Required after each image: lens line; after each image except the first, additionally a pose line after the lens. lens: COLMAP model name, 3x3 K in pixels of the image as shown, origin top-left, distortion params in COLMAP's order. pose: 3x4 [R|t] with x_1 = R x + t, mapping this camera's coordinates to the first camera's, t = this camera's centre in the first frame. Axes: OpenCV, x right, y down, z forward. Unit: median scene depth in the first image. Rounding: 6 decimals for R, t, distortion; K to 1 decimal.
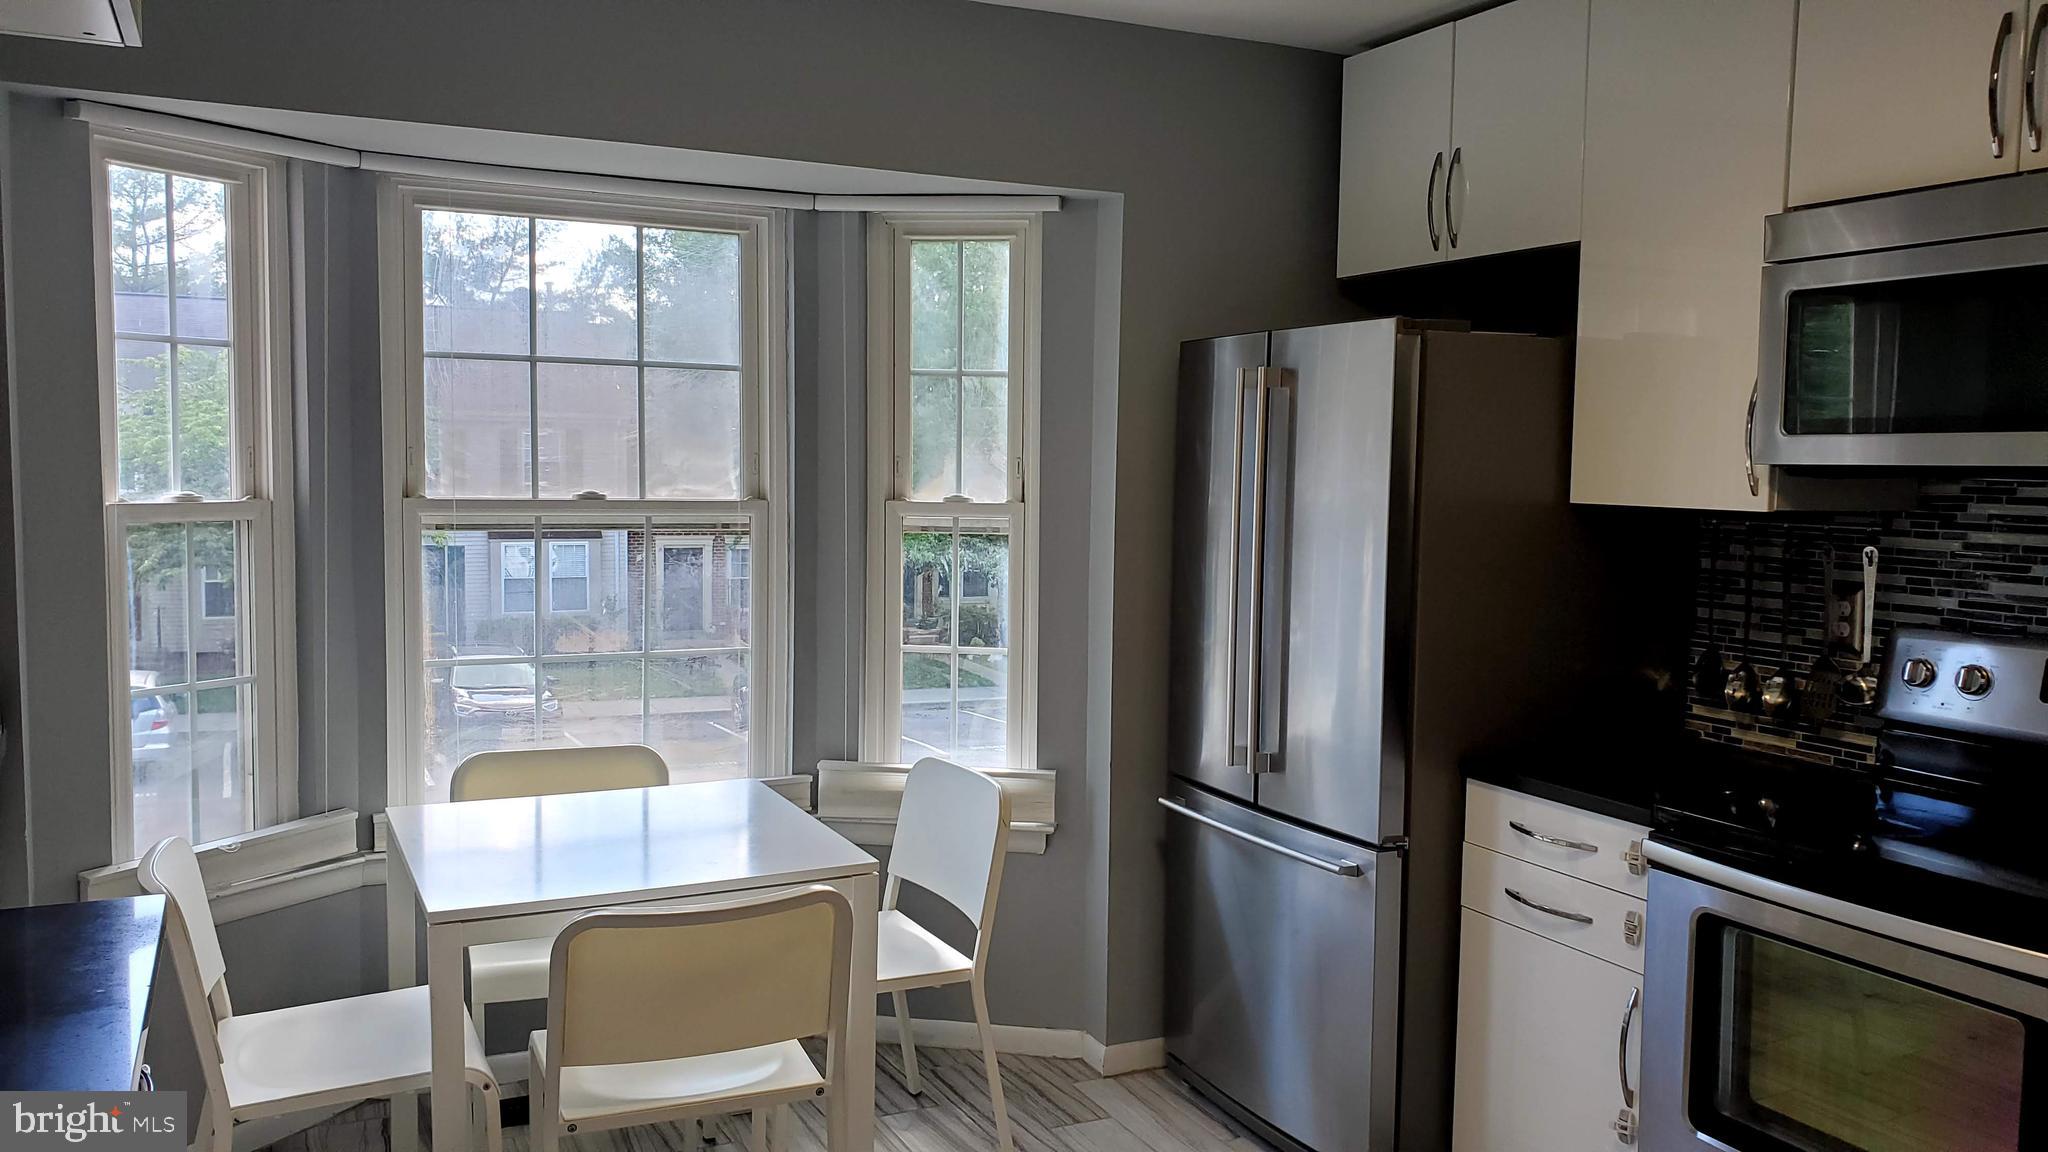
lens RADIAL K [[1593.7, 0, 1009.1], [0, 1593.7, 569.8], [0, 0, 1]] dist [0.028085, -0.026807]
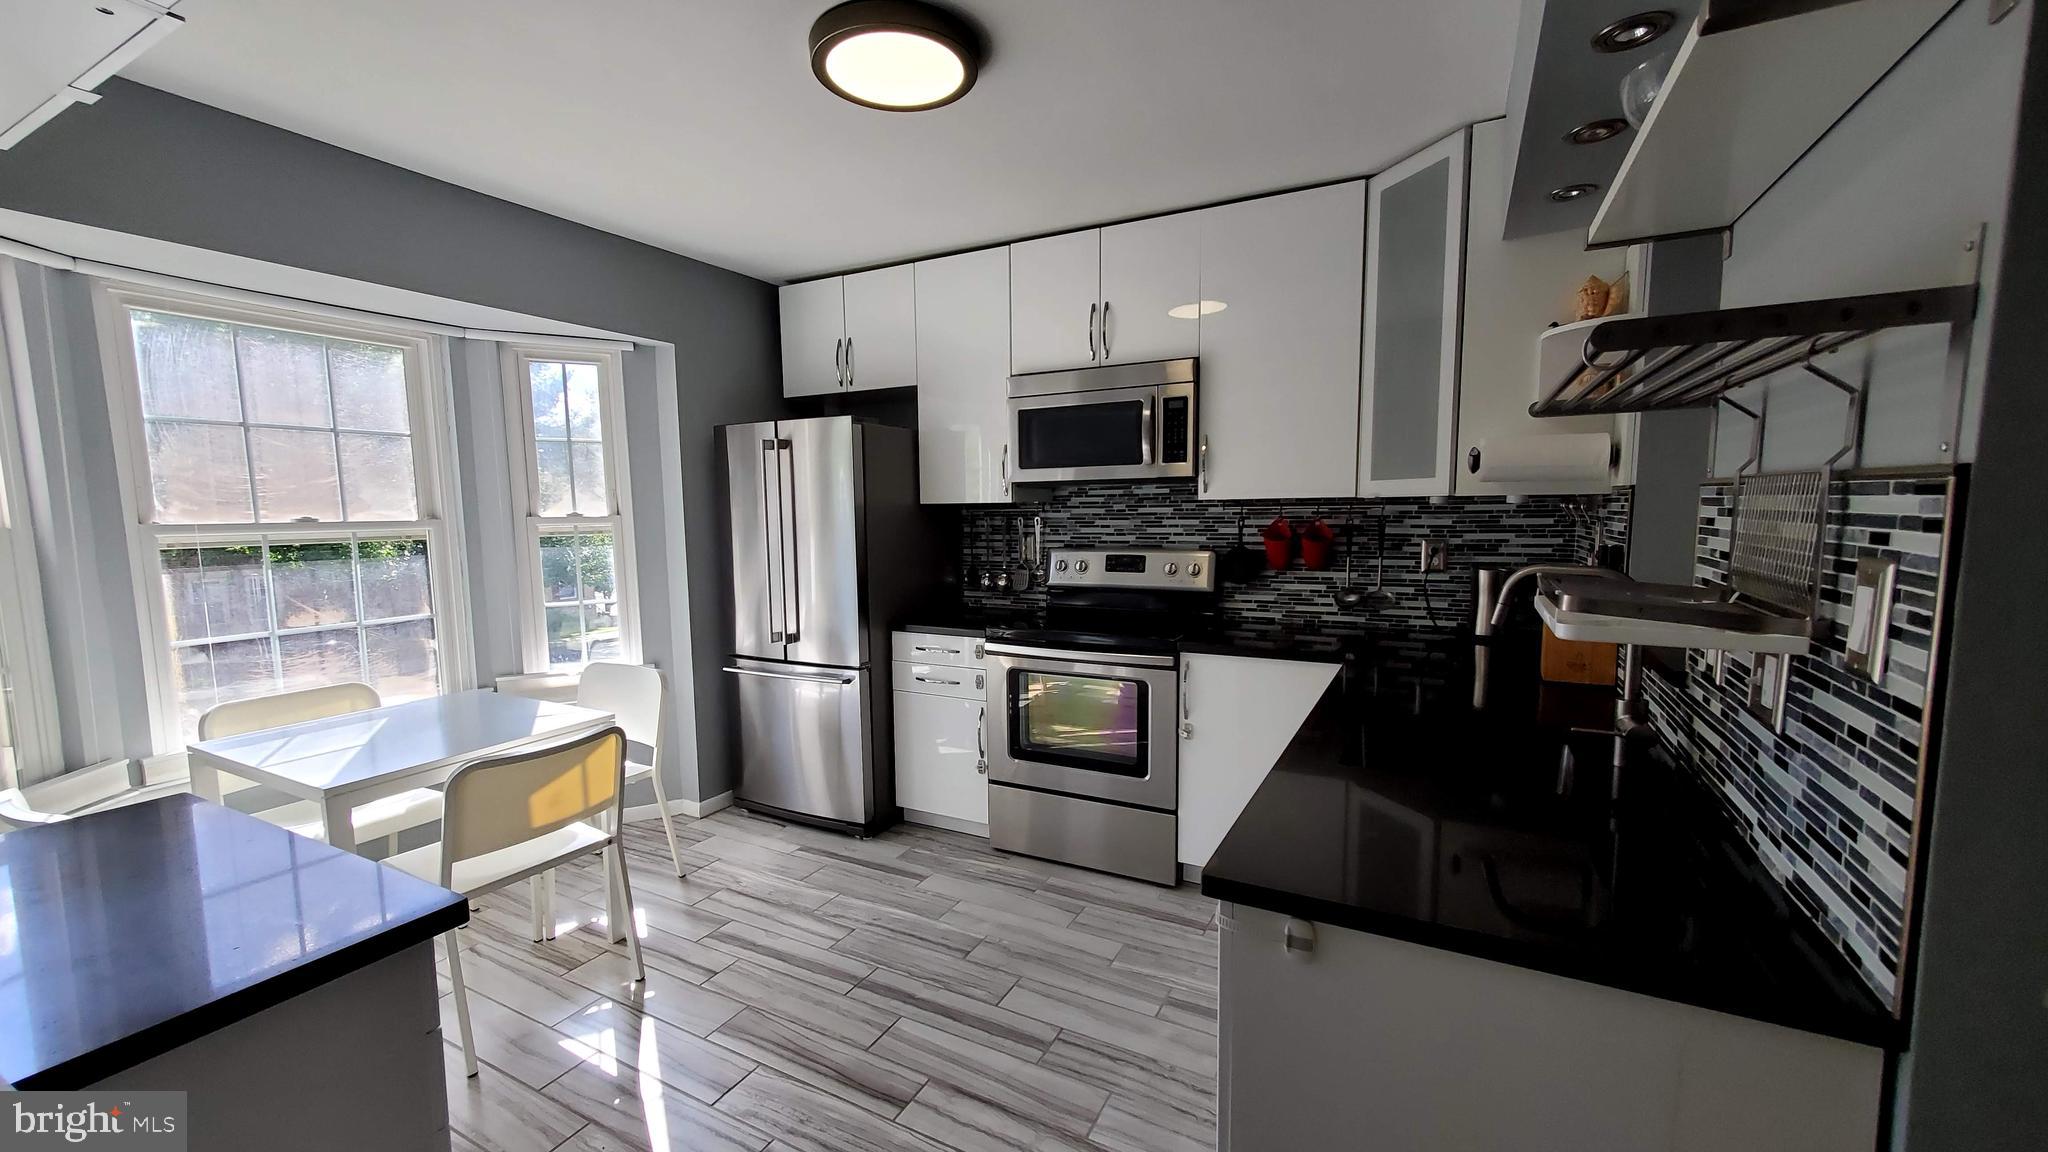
lens RADIAL K [[803.5, 0, 1010.9], [0, 803.5, 593.9], [0, 0, 1]] dist [-0.000492, -0.001569]
pose [[0.803995, -0.088161, 0.588065, -0.198820], [0.066373, 0.996074, 0.058584, 0.024022], [-0.590921, -0.008070, 0.806689, 0.022151]]
